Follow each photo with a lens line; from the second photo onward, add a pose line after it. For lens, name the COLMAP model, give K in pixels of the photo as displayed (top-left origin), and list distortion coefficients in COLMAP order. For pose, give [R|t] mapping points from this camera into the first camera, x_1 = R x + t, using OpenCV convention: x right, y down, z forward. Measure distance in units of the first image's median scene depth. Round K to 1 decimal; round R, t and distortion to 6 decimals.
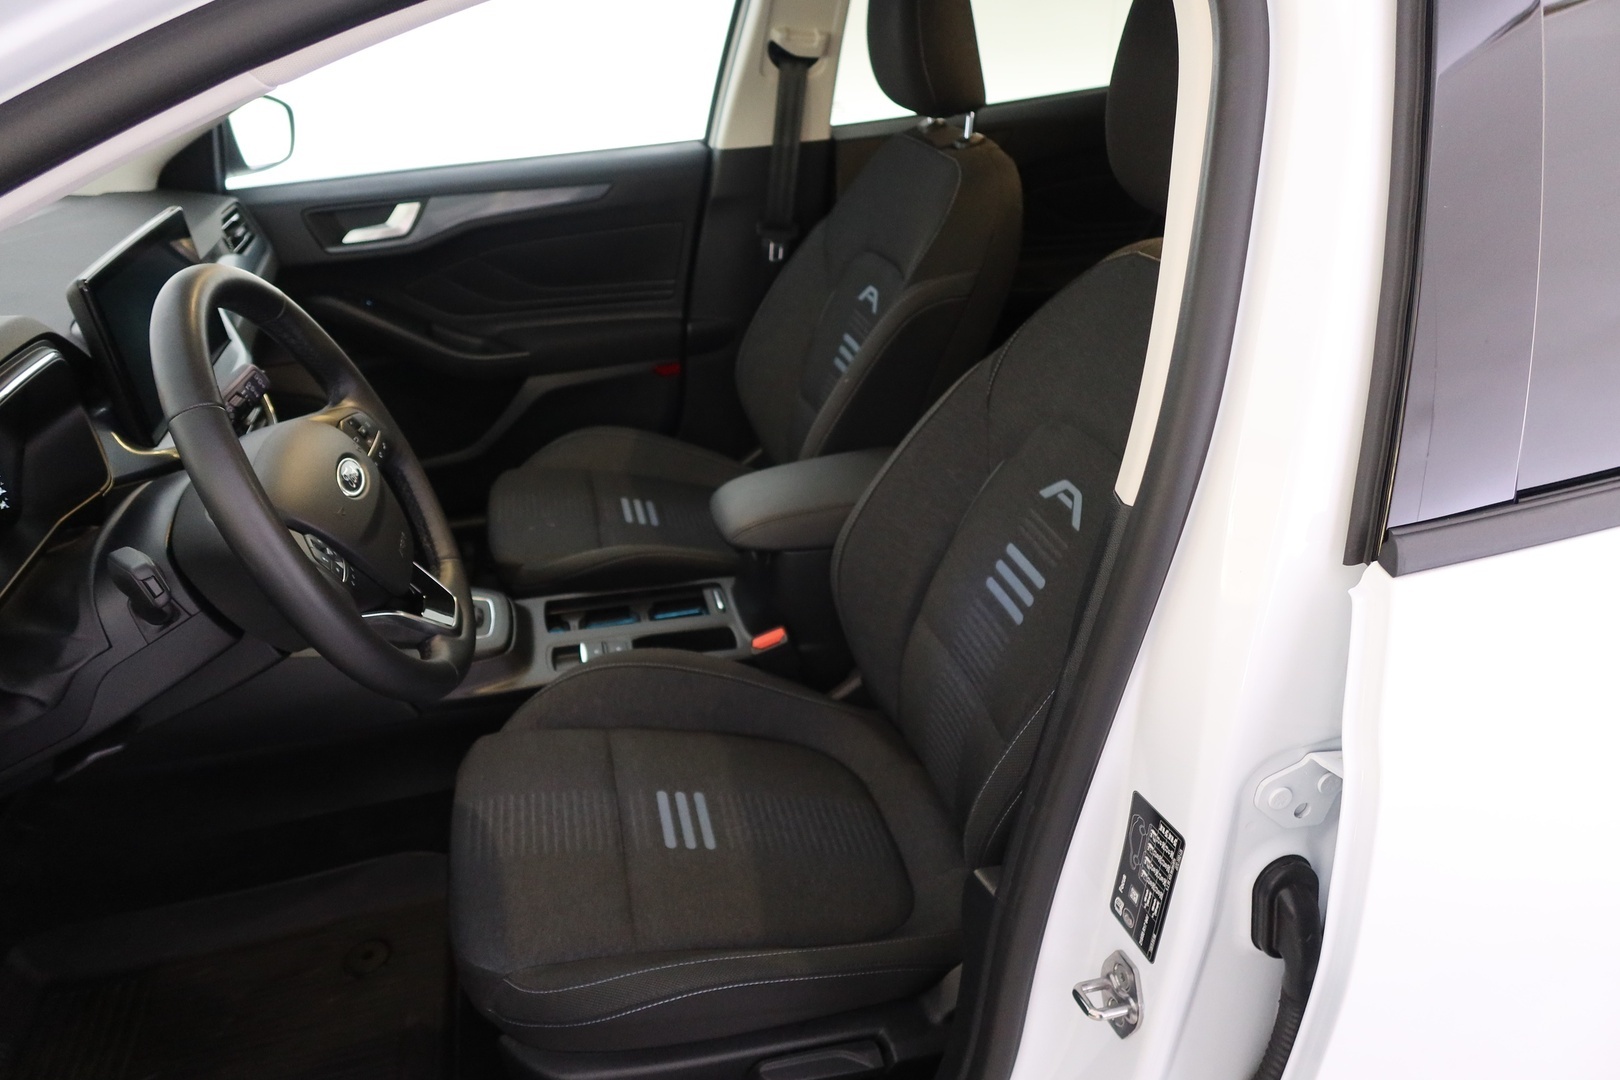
lens RADIAL K [[1113.2, 0, 810.0], [0, 1113.2, 540.0], [0, 0, 1]] dist [-0.002817, -0.003681]
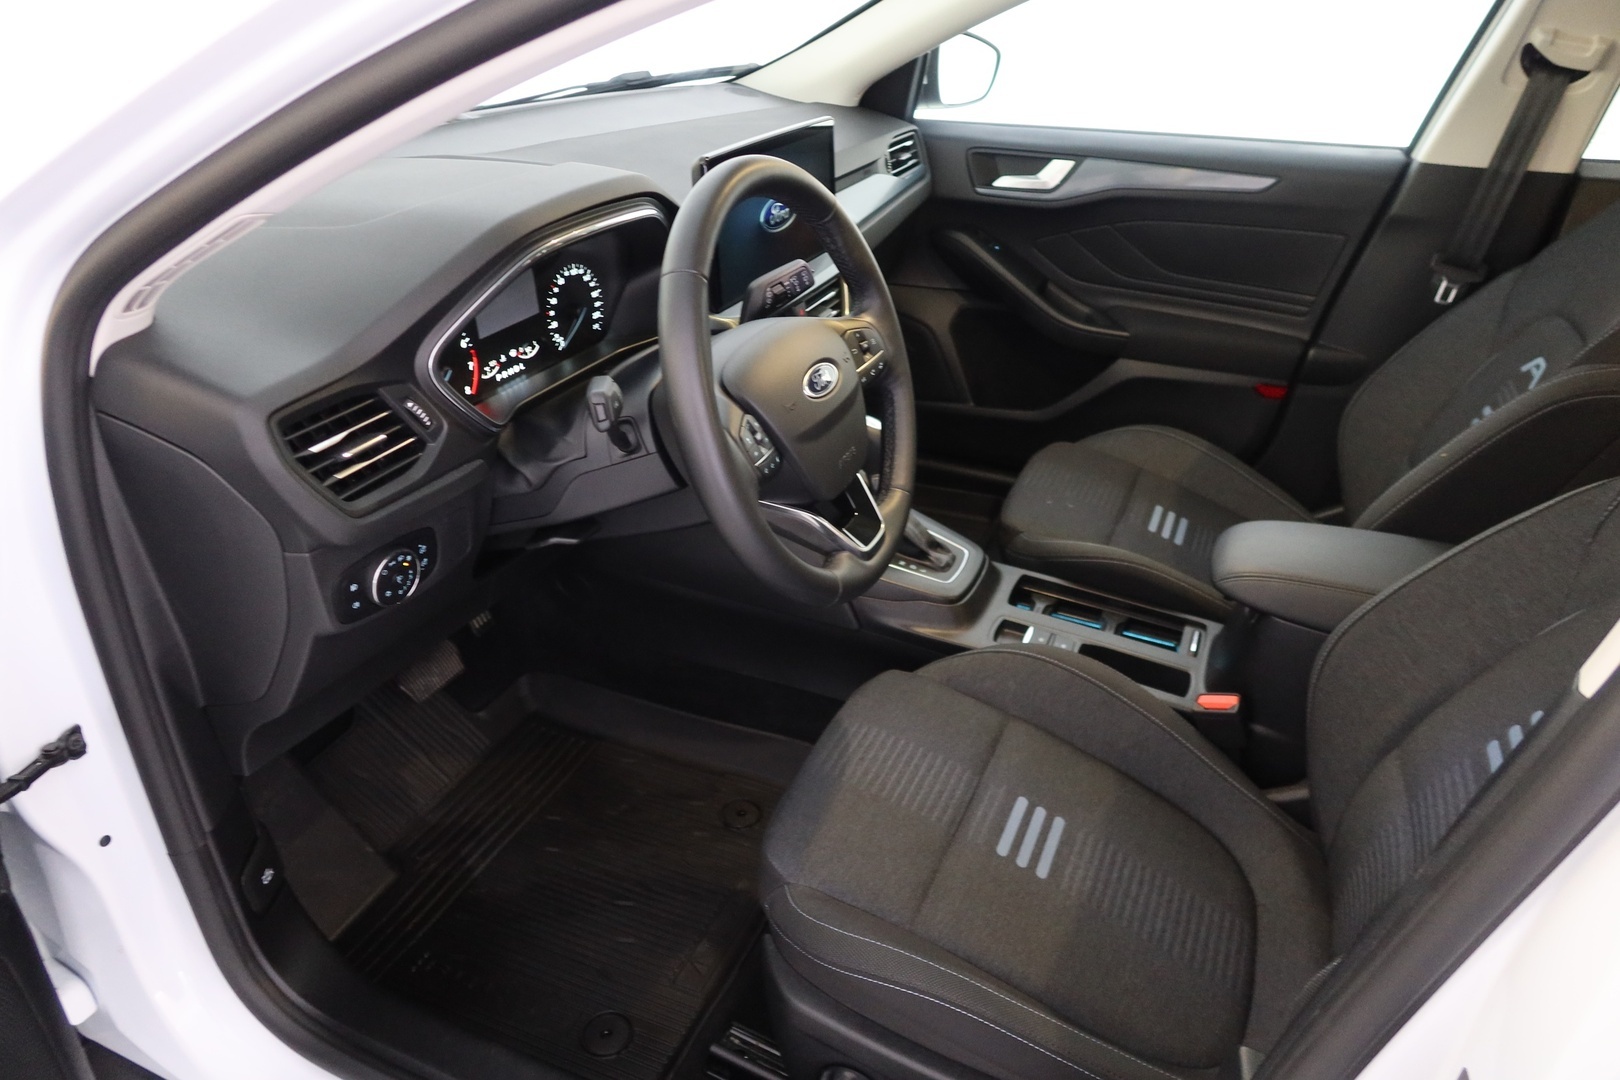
lens RADIAL K [[1113.2, 0, 810.0], [0, 1113.2, 540.0], [0, 0, 1]] dist [-0.002817, -0.003681]
pose [[0.791157, 0.343520, -0.506028, 0.108982], [-0.337385, 0.935221, 0.107390, -0.016301], [0.510139, 0.085764, 0.855805, 0.071125]]
